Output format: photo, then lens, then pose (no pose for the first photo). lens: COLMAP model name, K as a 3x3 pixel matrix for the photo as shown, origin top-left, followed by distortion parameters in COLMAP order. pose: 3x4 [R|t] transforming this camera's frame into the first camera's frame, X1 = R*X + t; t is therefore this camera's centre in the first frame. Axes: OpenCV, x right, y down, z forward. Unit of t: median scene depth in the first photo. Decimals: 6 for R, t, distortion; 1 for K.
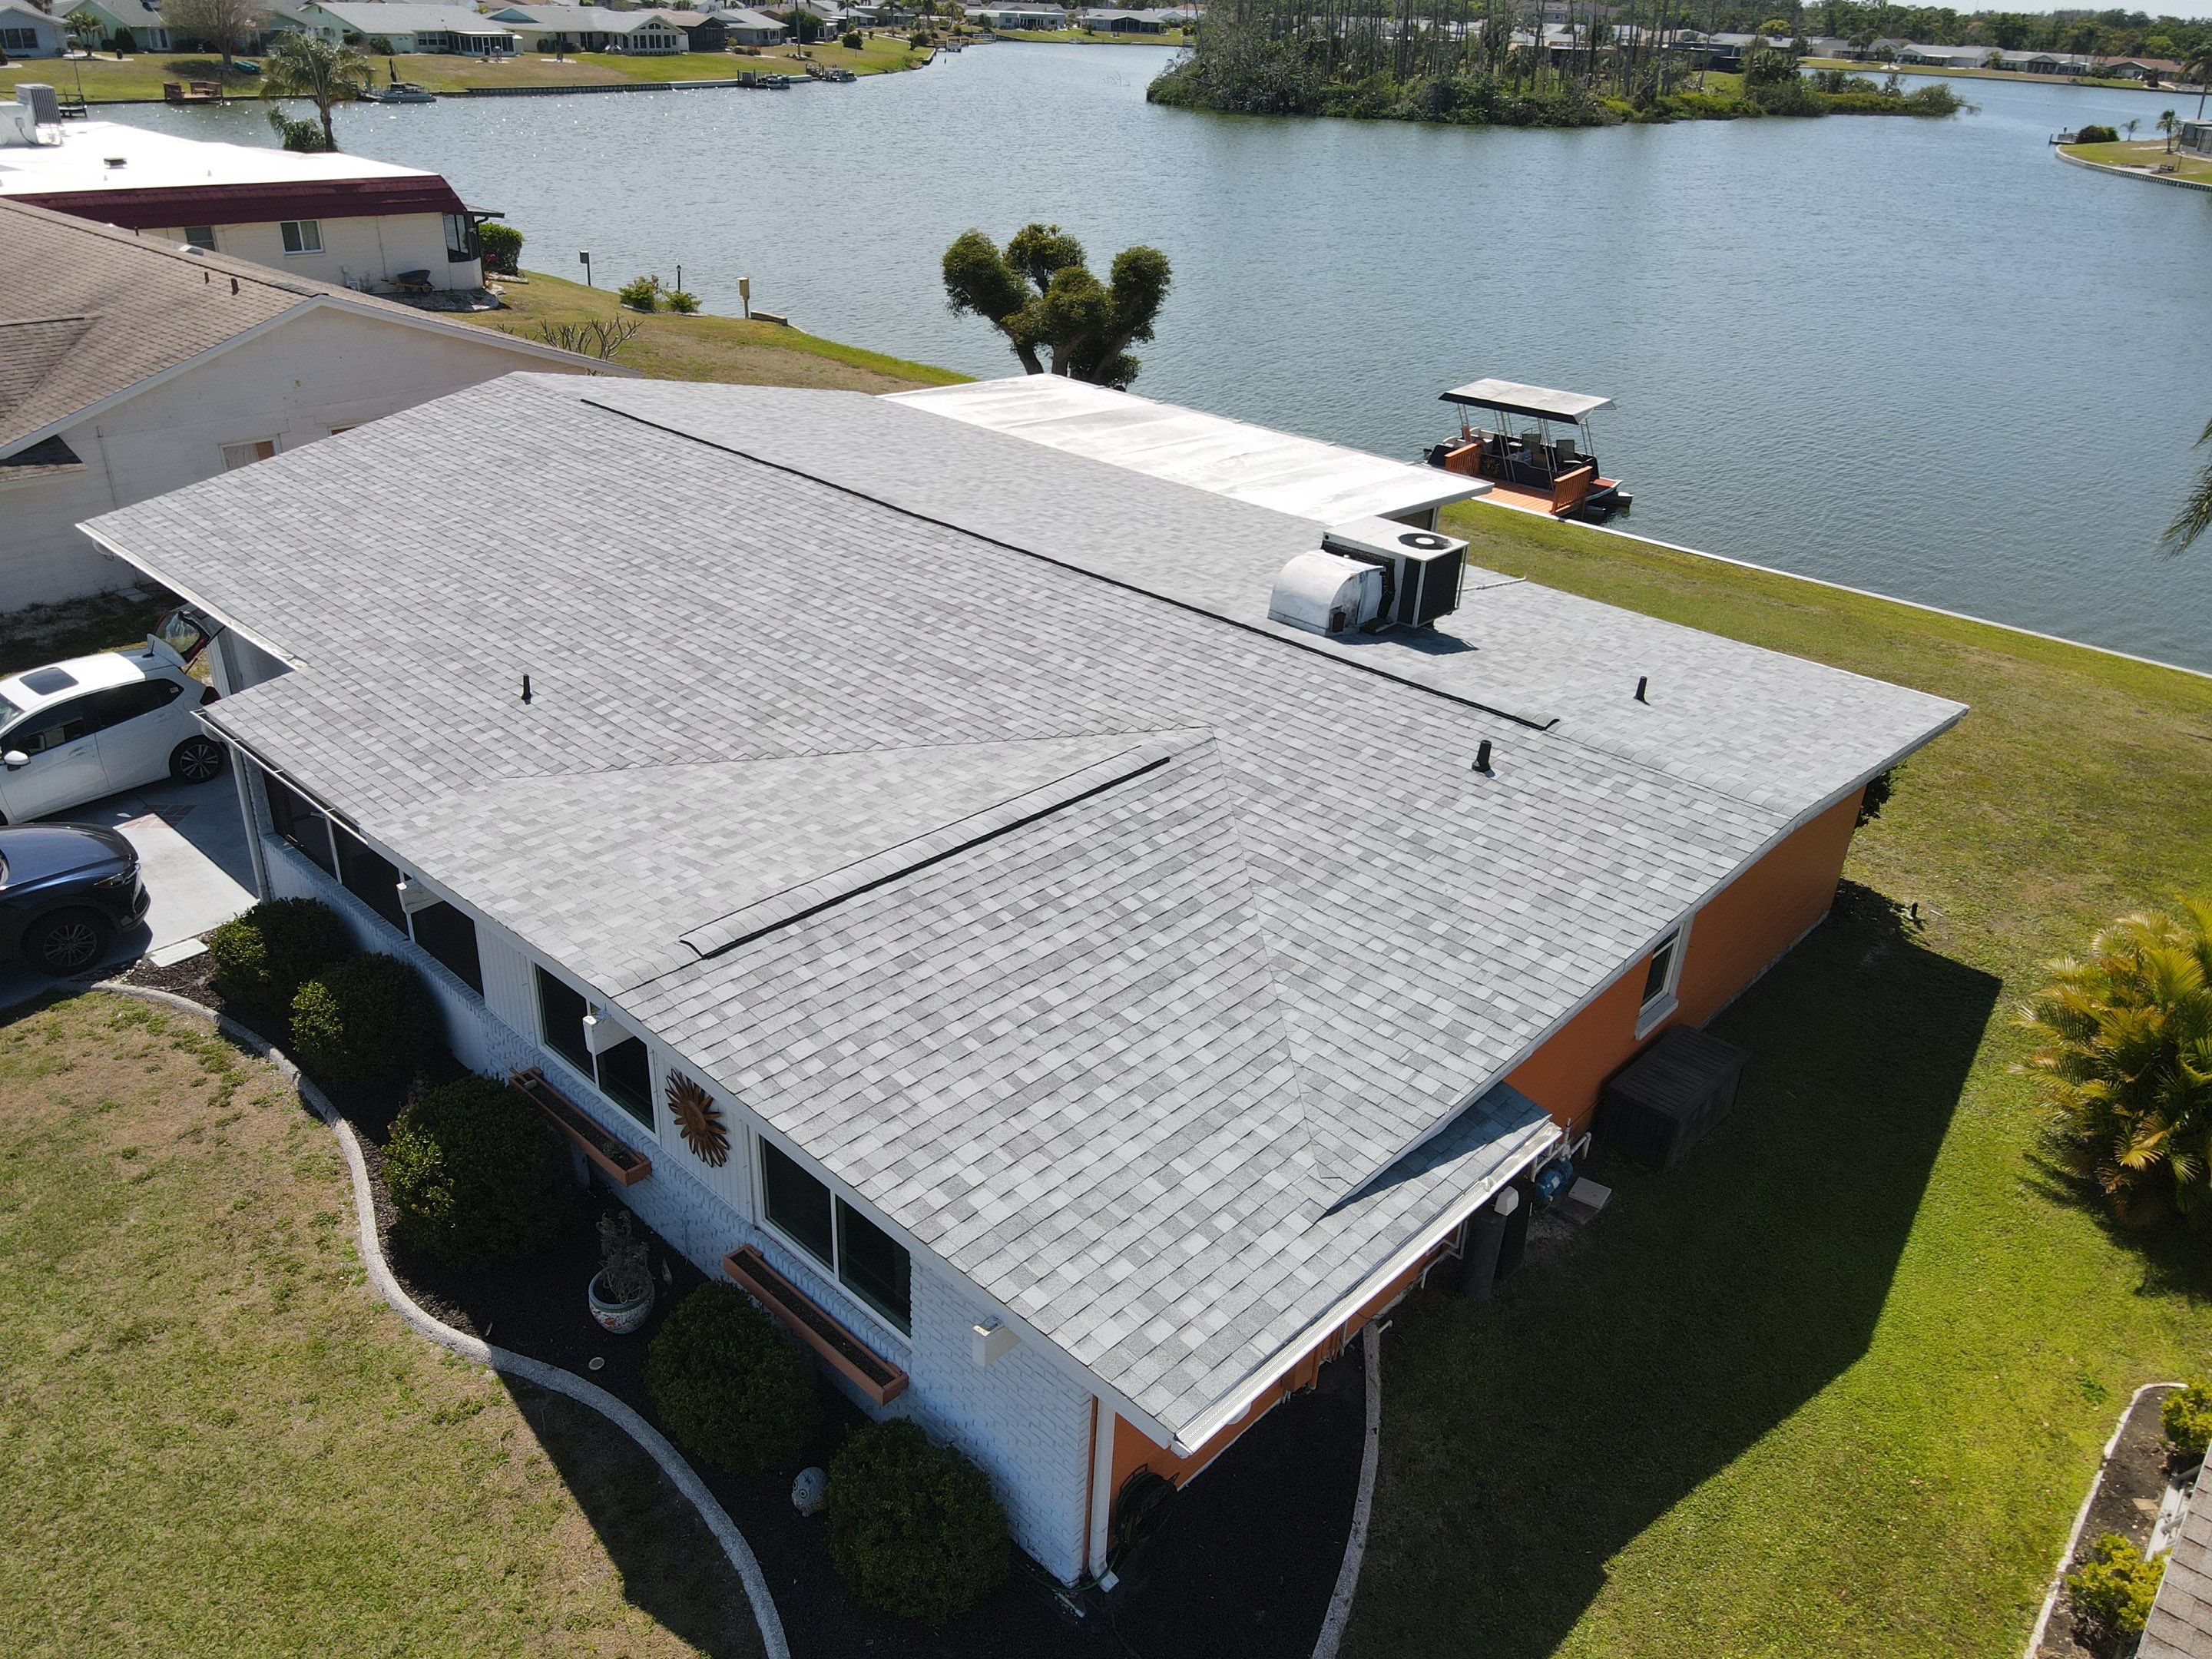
lens RADIAL K [[1621.0, 0, 1071.3], [0, 1621.0, 820.7], [0, 0, 1]] dist [-0.003723, 0.045451]
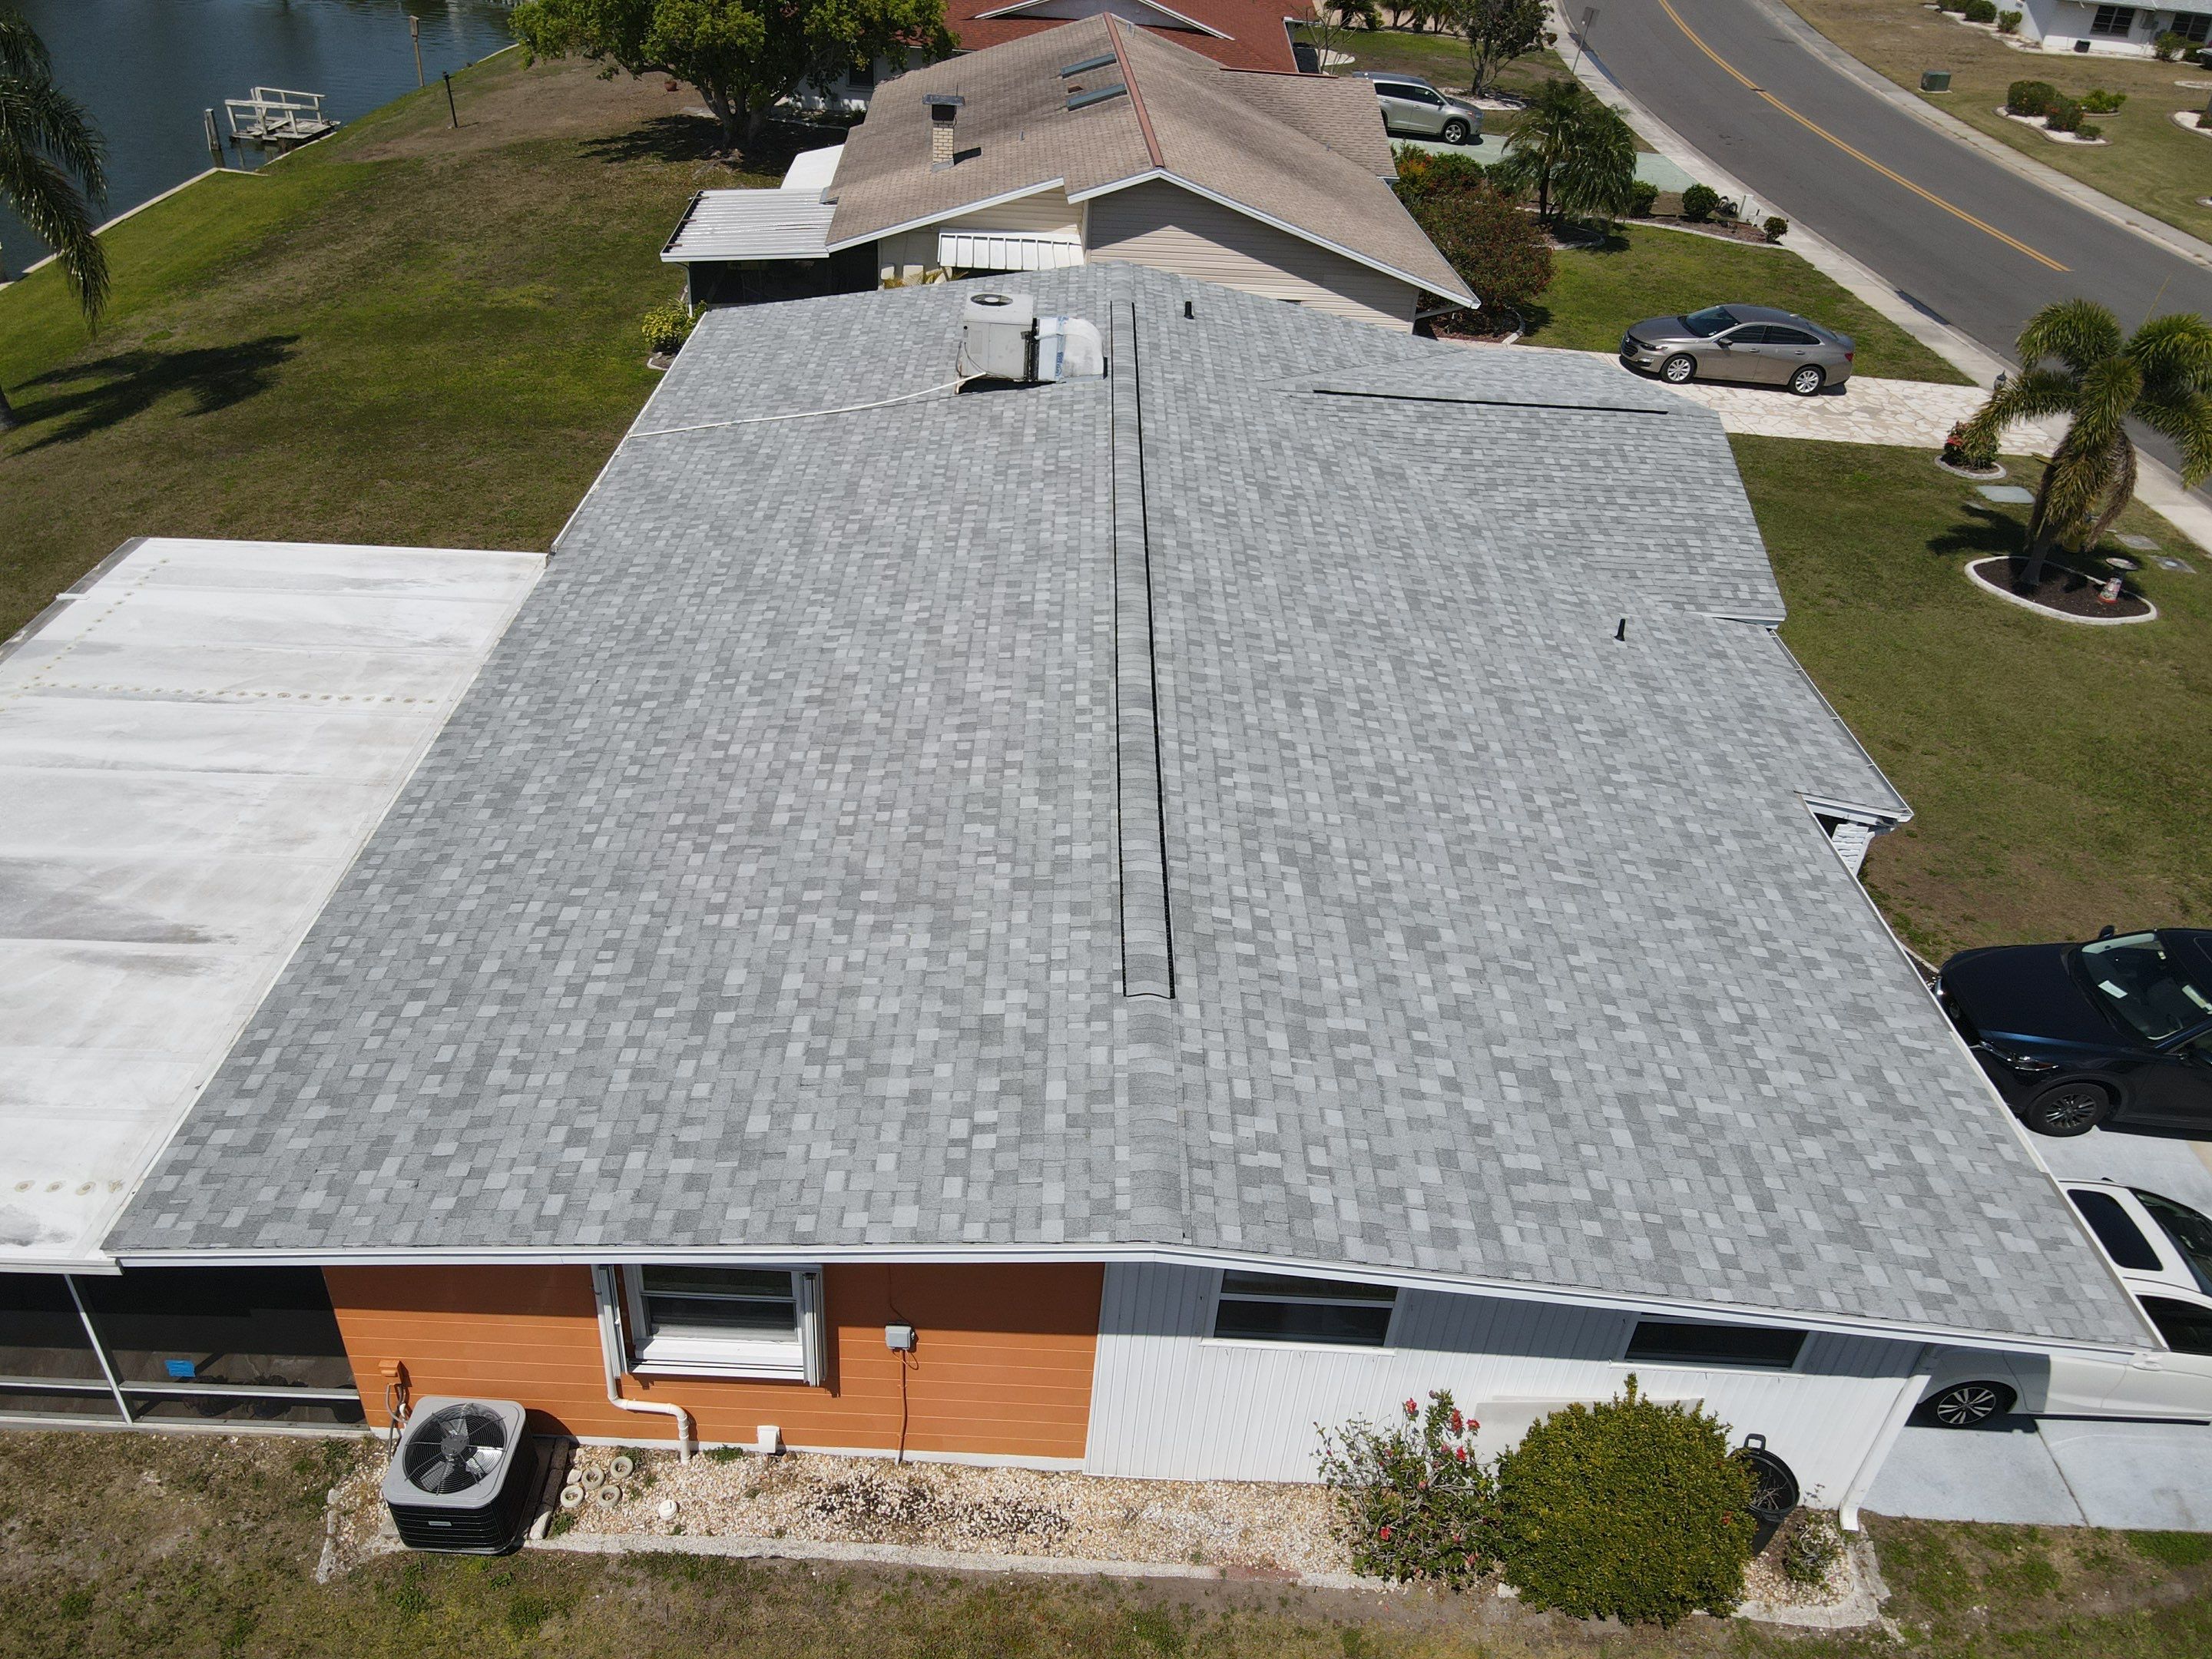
lens RADIAL K [[1625.3, 0, 1075.2], [0, 1625.3, 818.9], [0, 0, 1]] dist [-0.001027, 0.018765]
pose [[-0.677638, -0.475285, 0.561170, -0.799281], [0.259741, 0.559218, 0.787280, -1.014251], [-0.687999, 0.679249, -0.255496, 1.699337]]
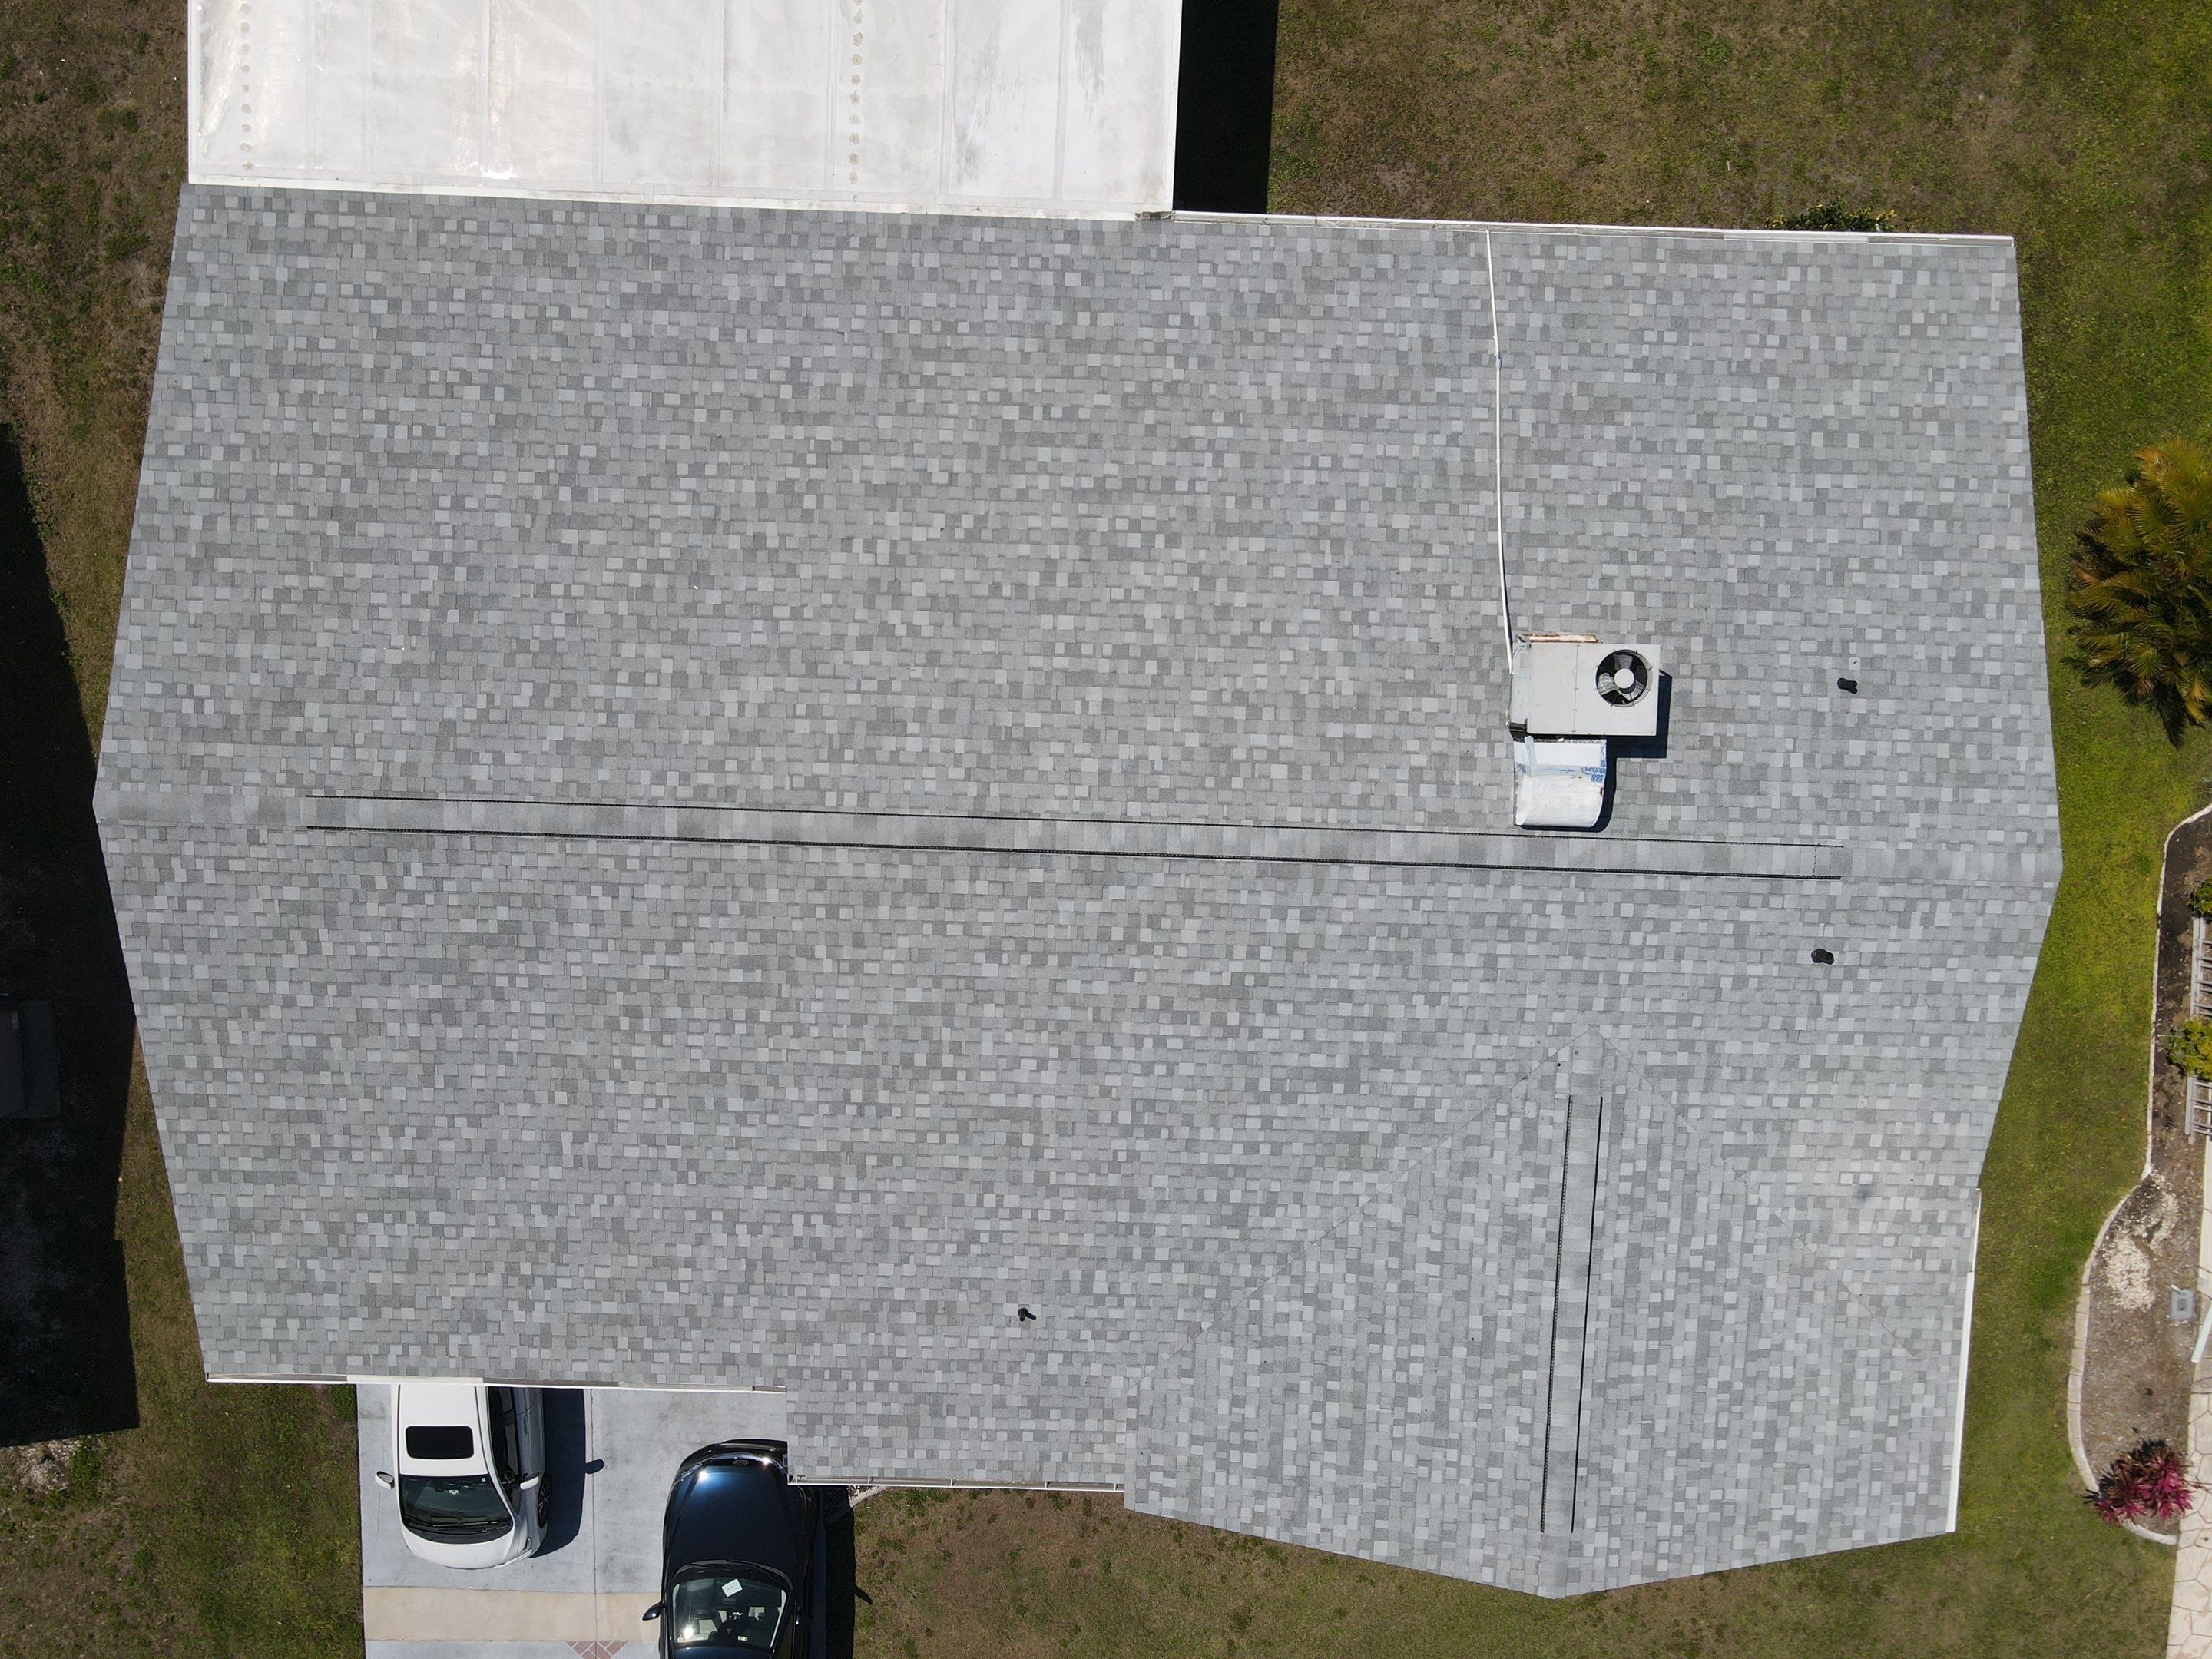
lens RADIAL K [[1625.3, 0, 1075.2], [0, 1625.3, 818.9], [0, 0, 1]] dist [-0.001027, 0.018765]
pose [[0.745111, -0.659288, -0.100744, 0.024753], [0.329762, 0.232887, 0.914888, -1.219420], [-0.579713, -0.714915, 0.390935, 0.829685]]
